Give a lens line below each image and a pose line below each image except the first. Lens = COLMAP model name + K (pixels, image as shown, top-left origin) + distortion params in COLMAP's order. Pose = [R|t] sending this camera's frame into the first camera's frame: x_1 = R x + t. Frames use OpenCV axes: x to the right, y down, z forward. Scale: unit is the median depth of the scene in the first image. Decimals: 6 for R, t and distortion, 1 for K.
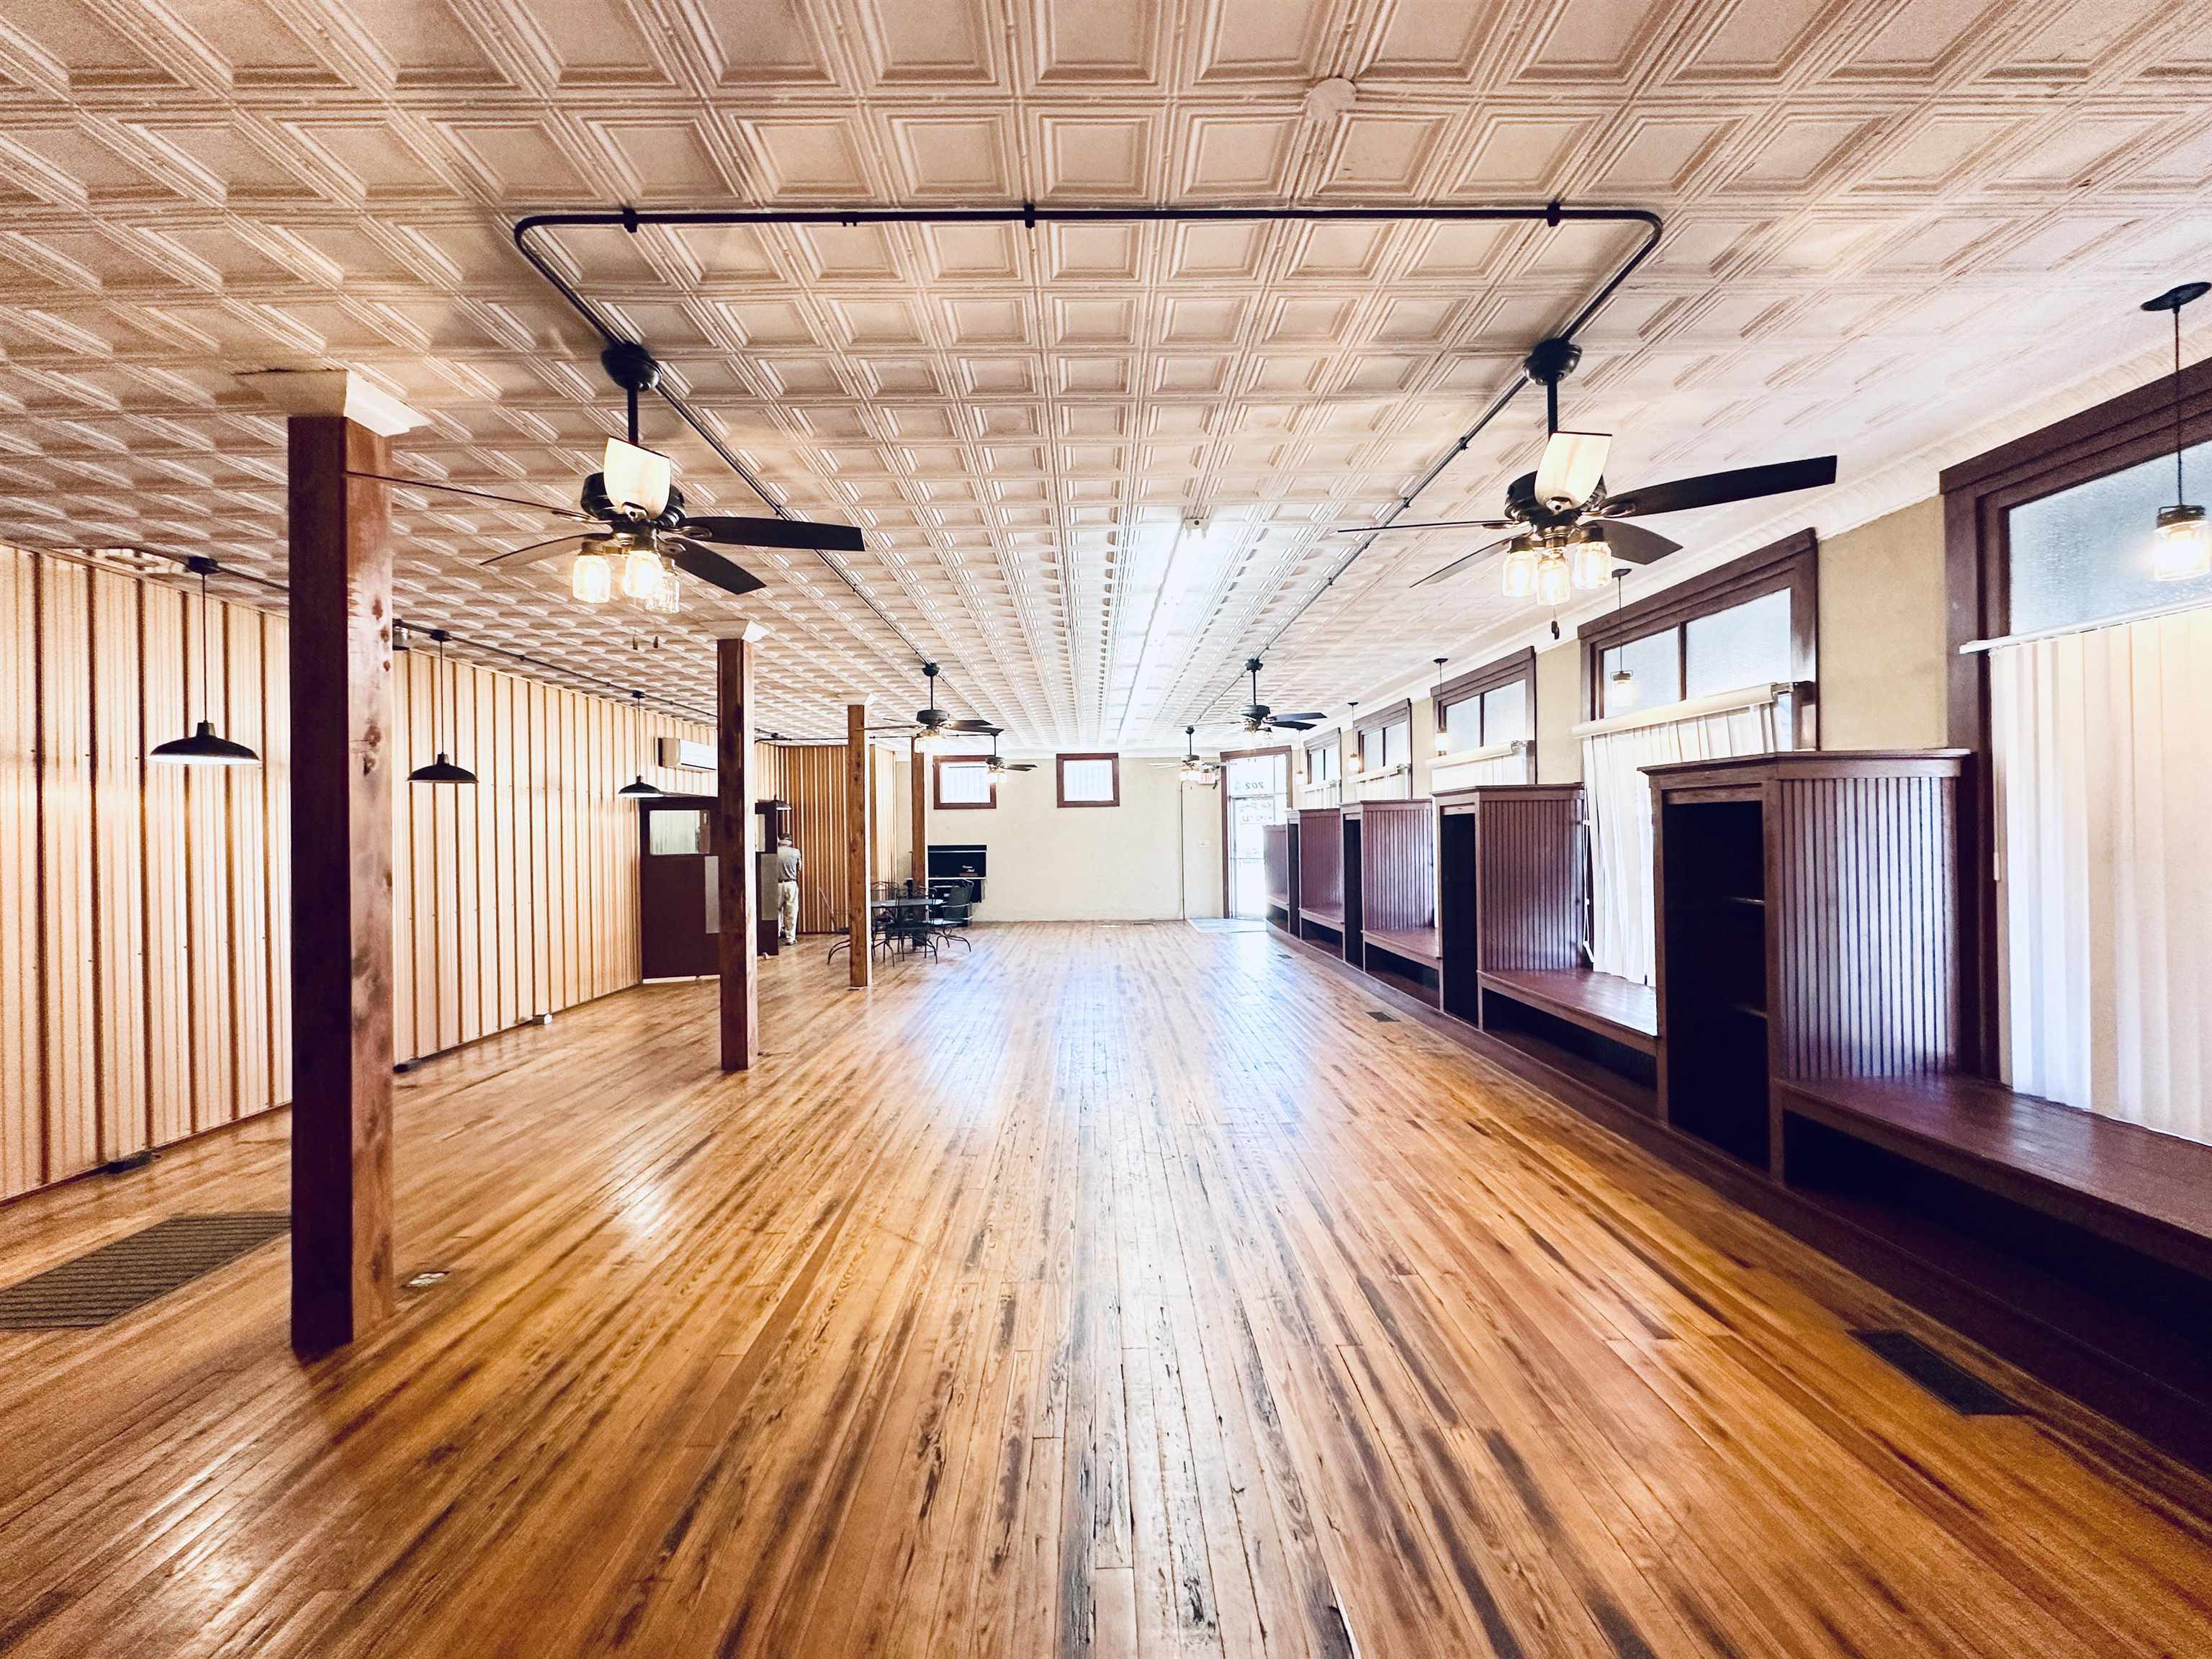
lens RADIAL K [[883.5, 0, 1108.1], [0, 883.5, 828.5], [0, 0, 1]] dist [-0.003518, 0.000698]
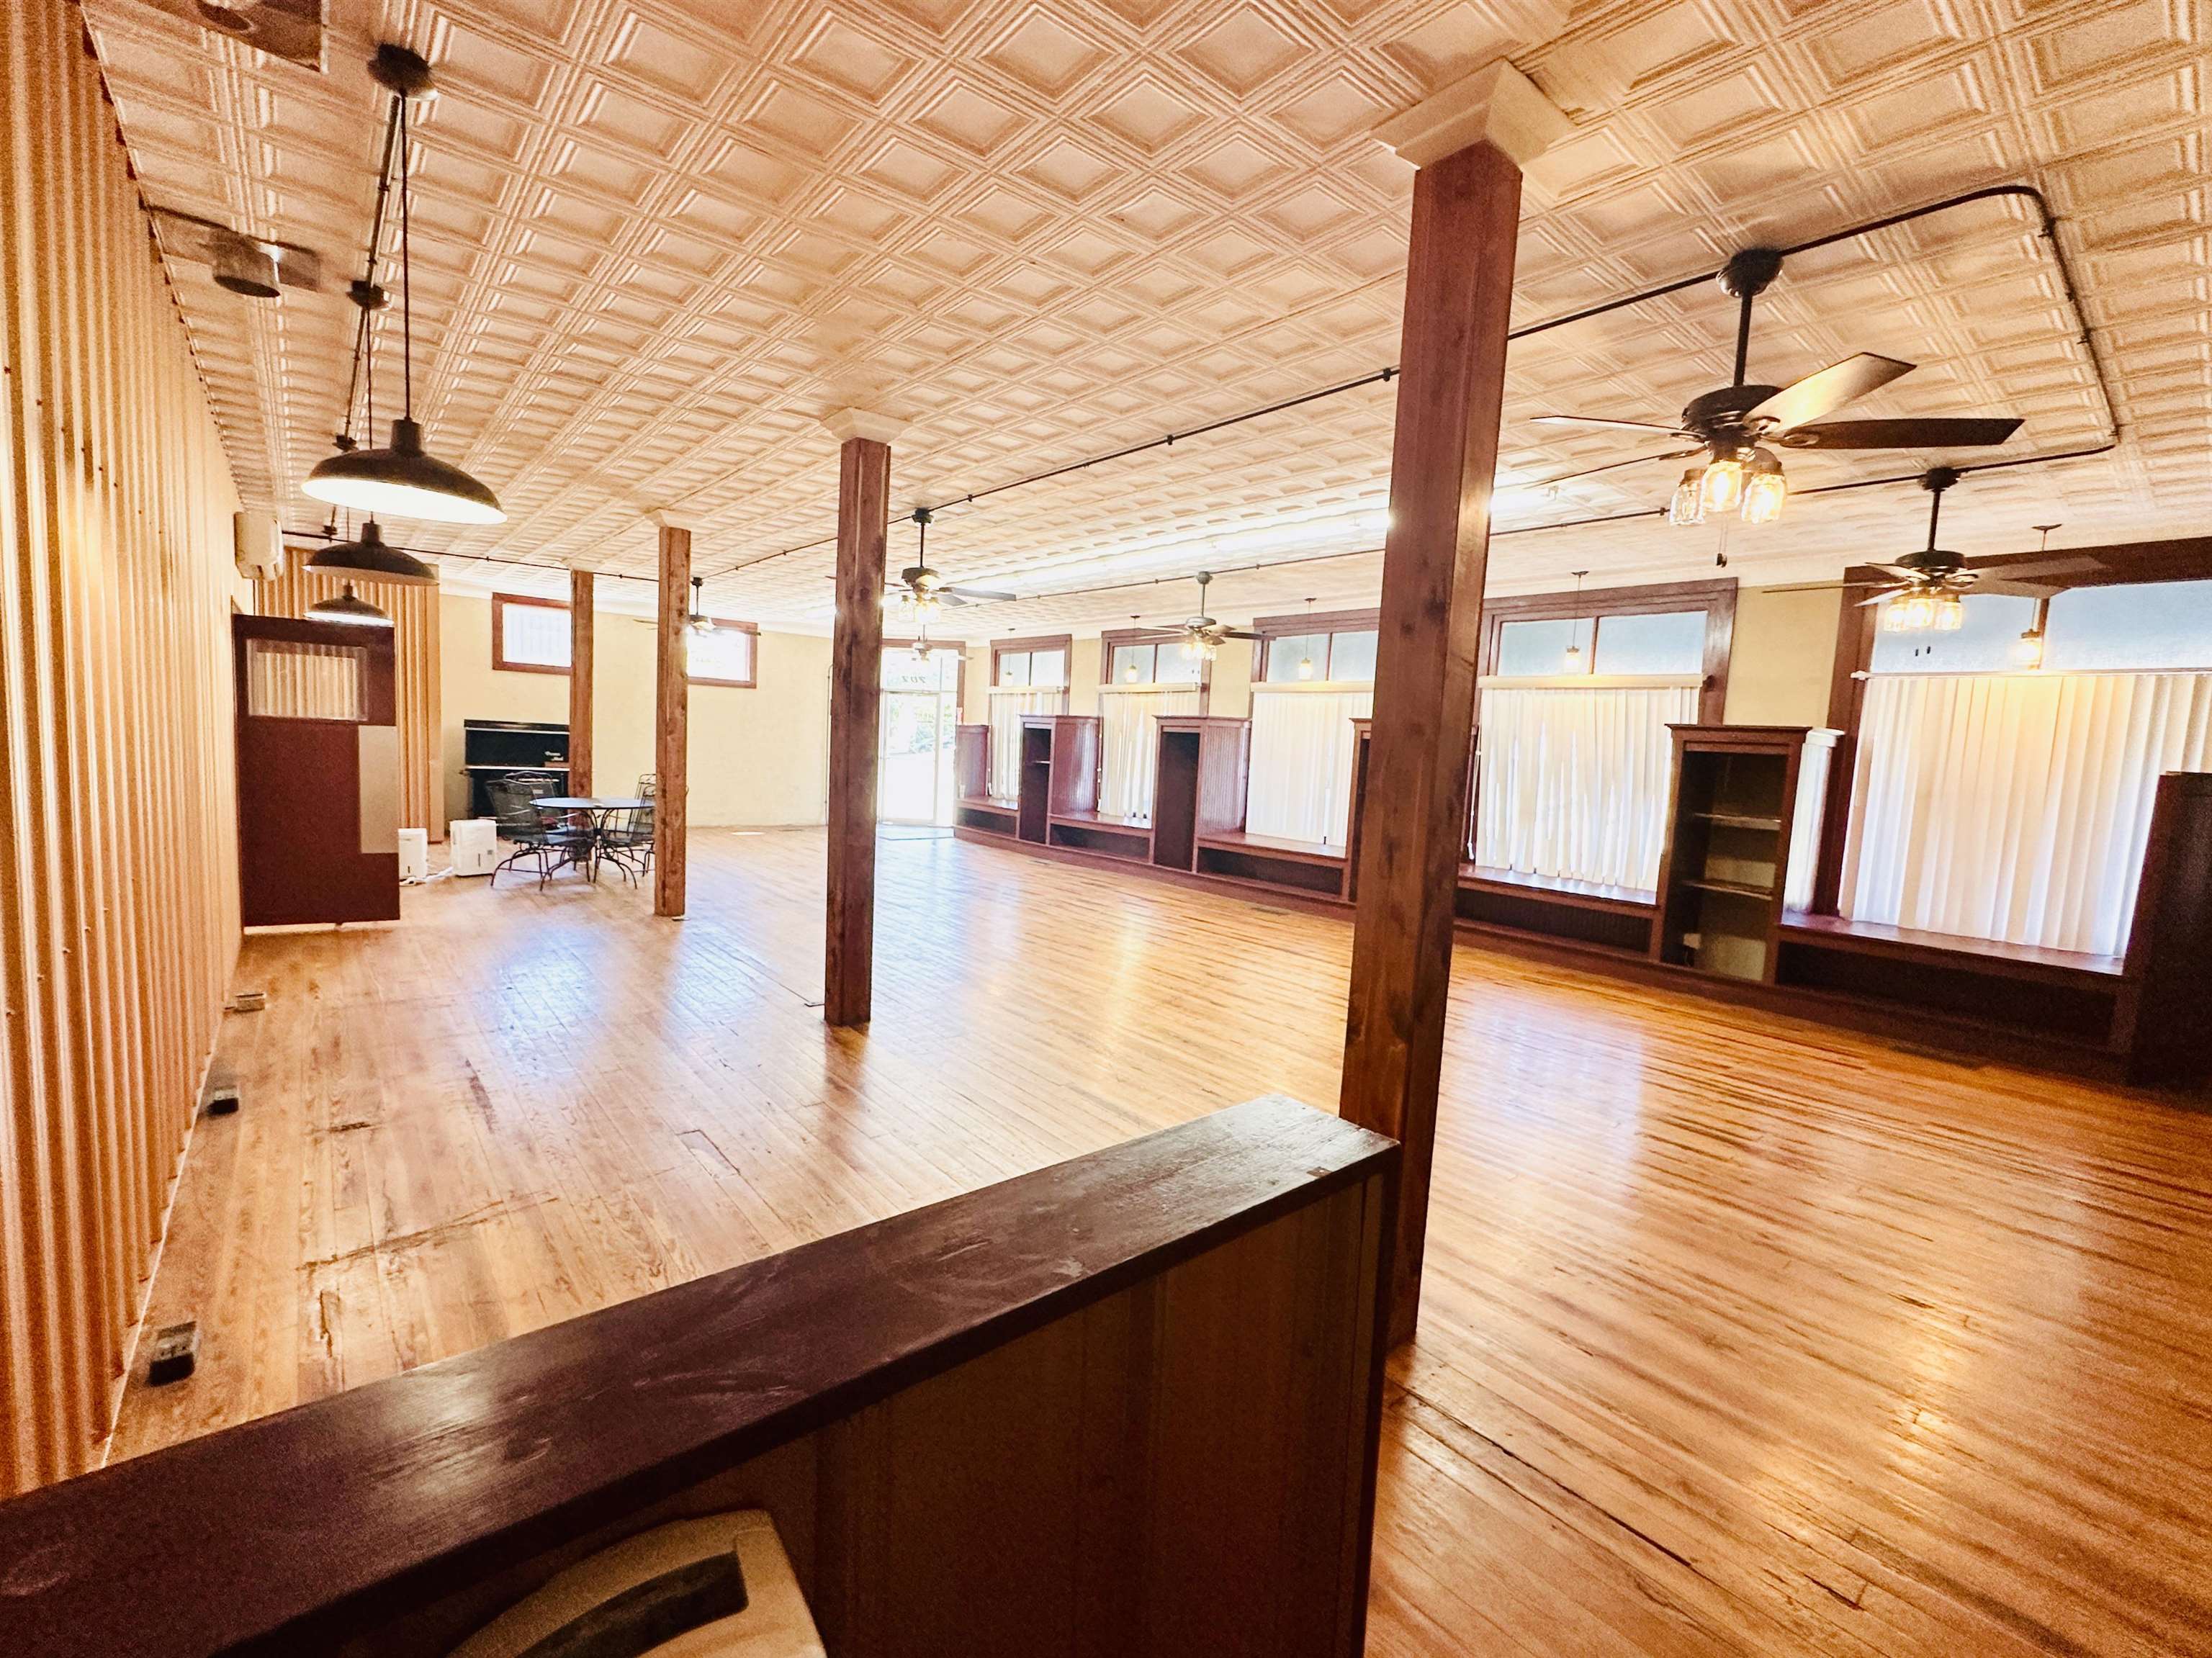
lens RADIAL K [[949.5, 0, 1108.6], [0, 949.5, 849.9], [0, 0, 1]] dist [0.008531, -0.000232]
pose [[0.773784, -0.018577, 0.633177, -1.356888], [-0.064738, 0.992017, 0.108219, 0.032644], [-0.630132, -0.124729, 0.766405, 0.435889]]
